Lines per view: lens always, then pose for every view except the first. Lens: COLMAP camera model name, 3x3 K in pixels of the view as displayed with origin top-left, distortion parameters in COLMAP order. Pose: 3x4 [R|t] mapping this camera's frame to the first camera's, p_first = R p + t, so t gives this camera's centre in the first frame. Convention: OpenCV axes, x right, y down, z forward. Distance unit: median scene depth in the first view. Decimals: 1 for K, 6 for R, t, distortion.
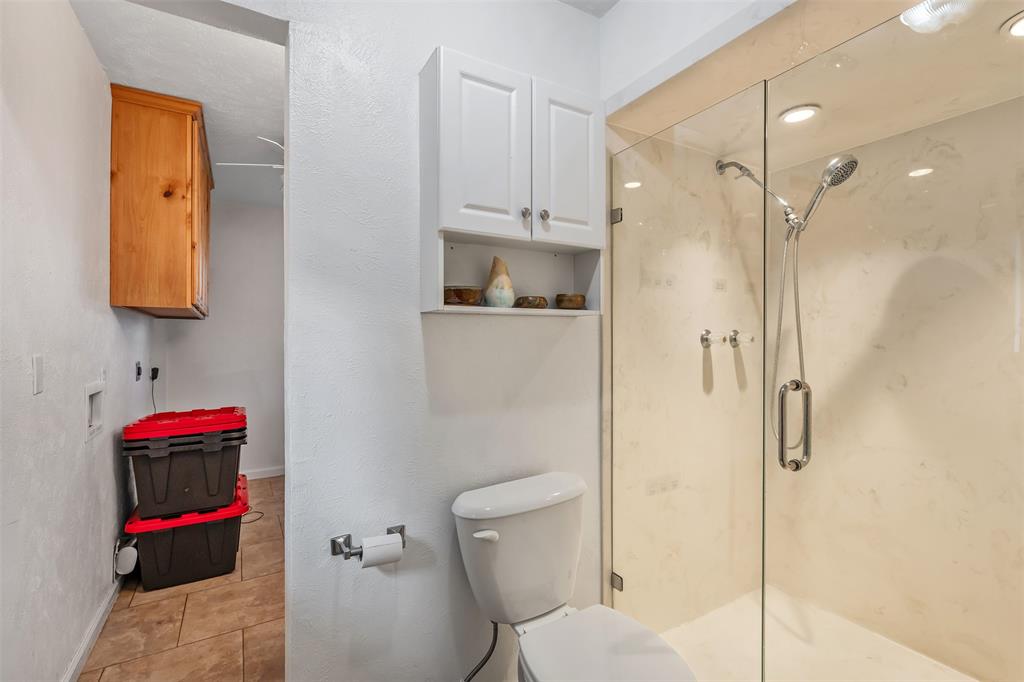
lens RADIAL K [[455.4, 0, 515.7], [0, 455.4, 342.6], [0, 0, 1]] dist [-0.002991, 0.000707]
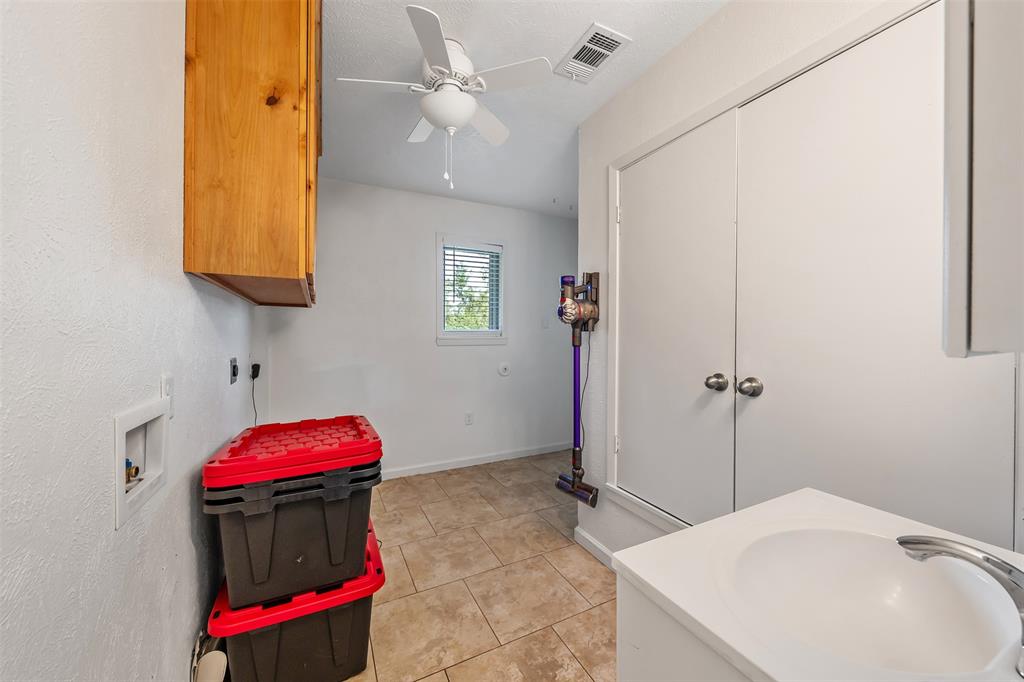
lens RADIAL K [[355.3, 0, 504.1], [0, 355.3, 337.2], [0, 0, 1]] dist [-0.006326, 0.000197]
pose [[0.997685, 0.002046, -0.067979, -0.402134], [-0.001929, 0.999997, 0.001784, 0.006253], [0.067983, -0.001648, 0.997685, 0.521730]]
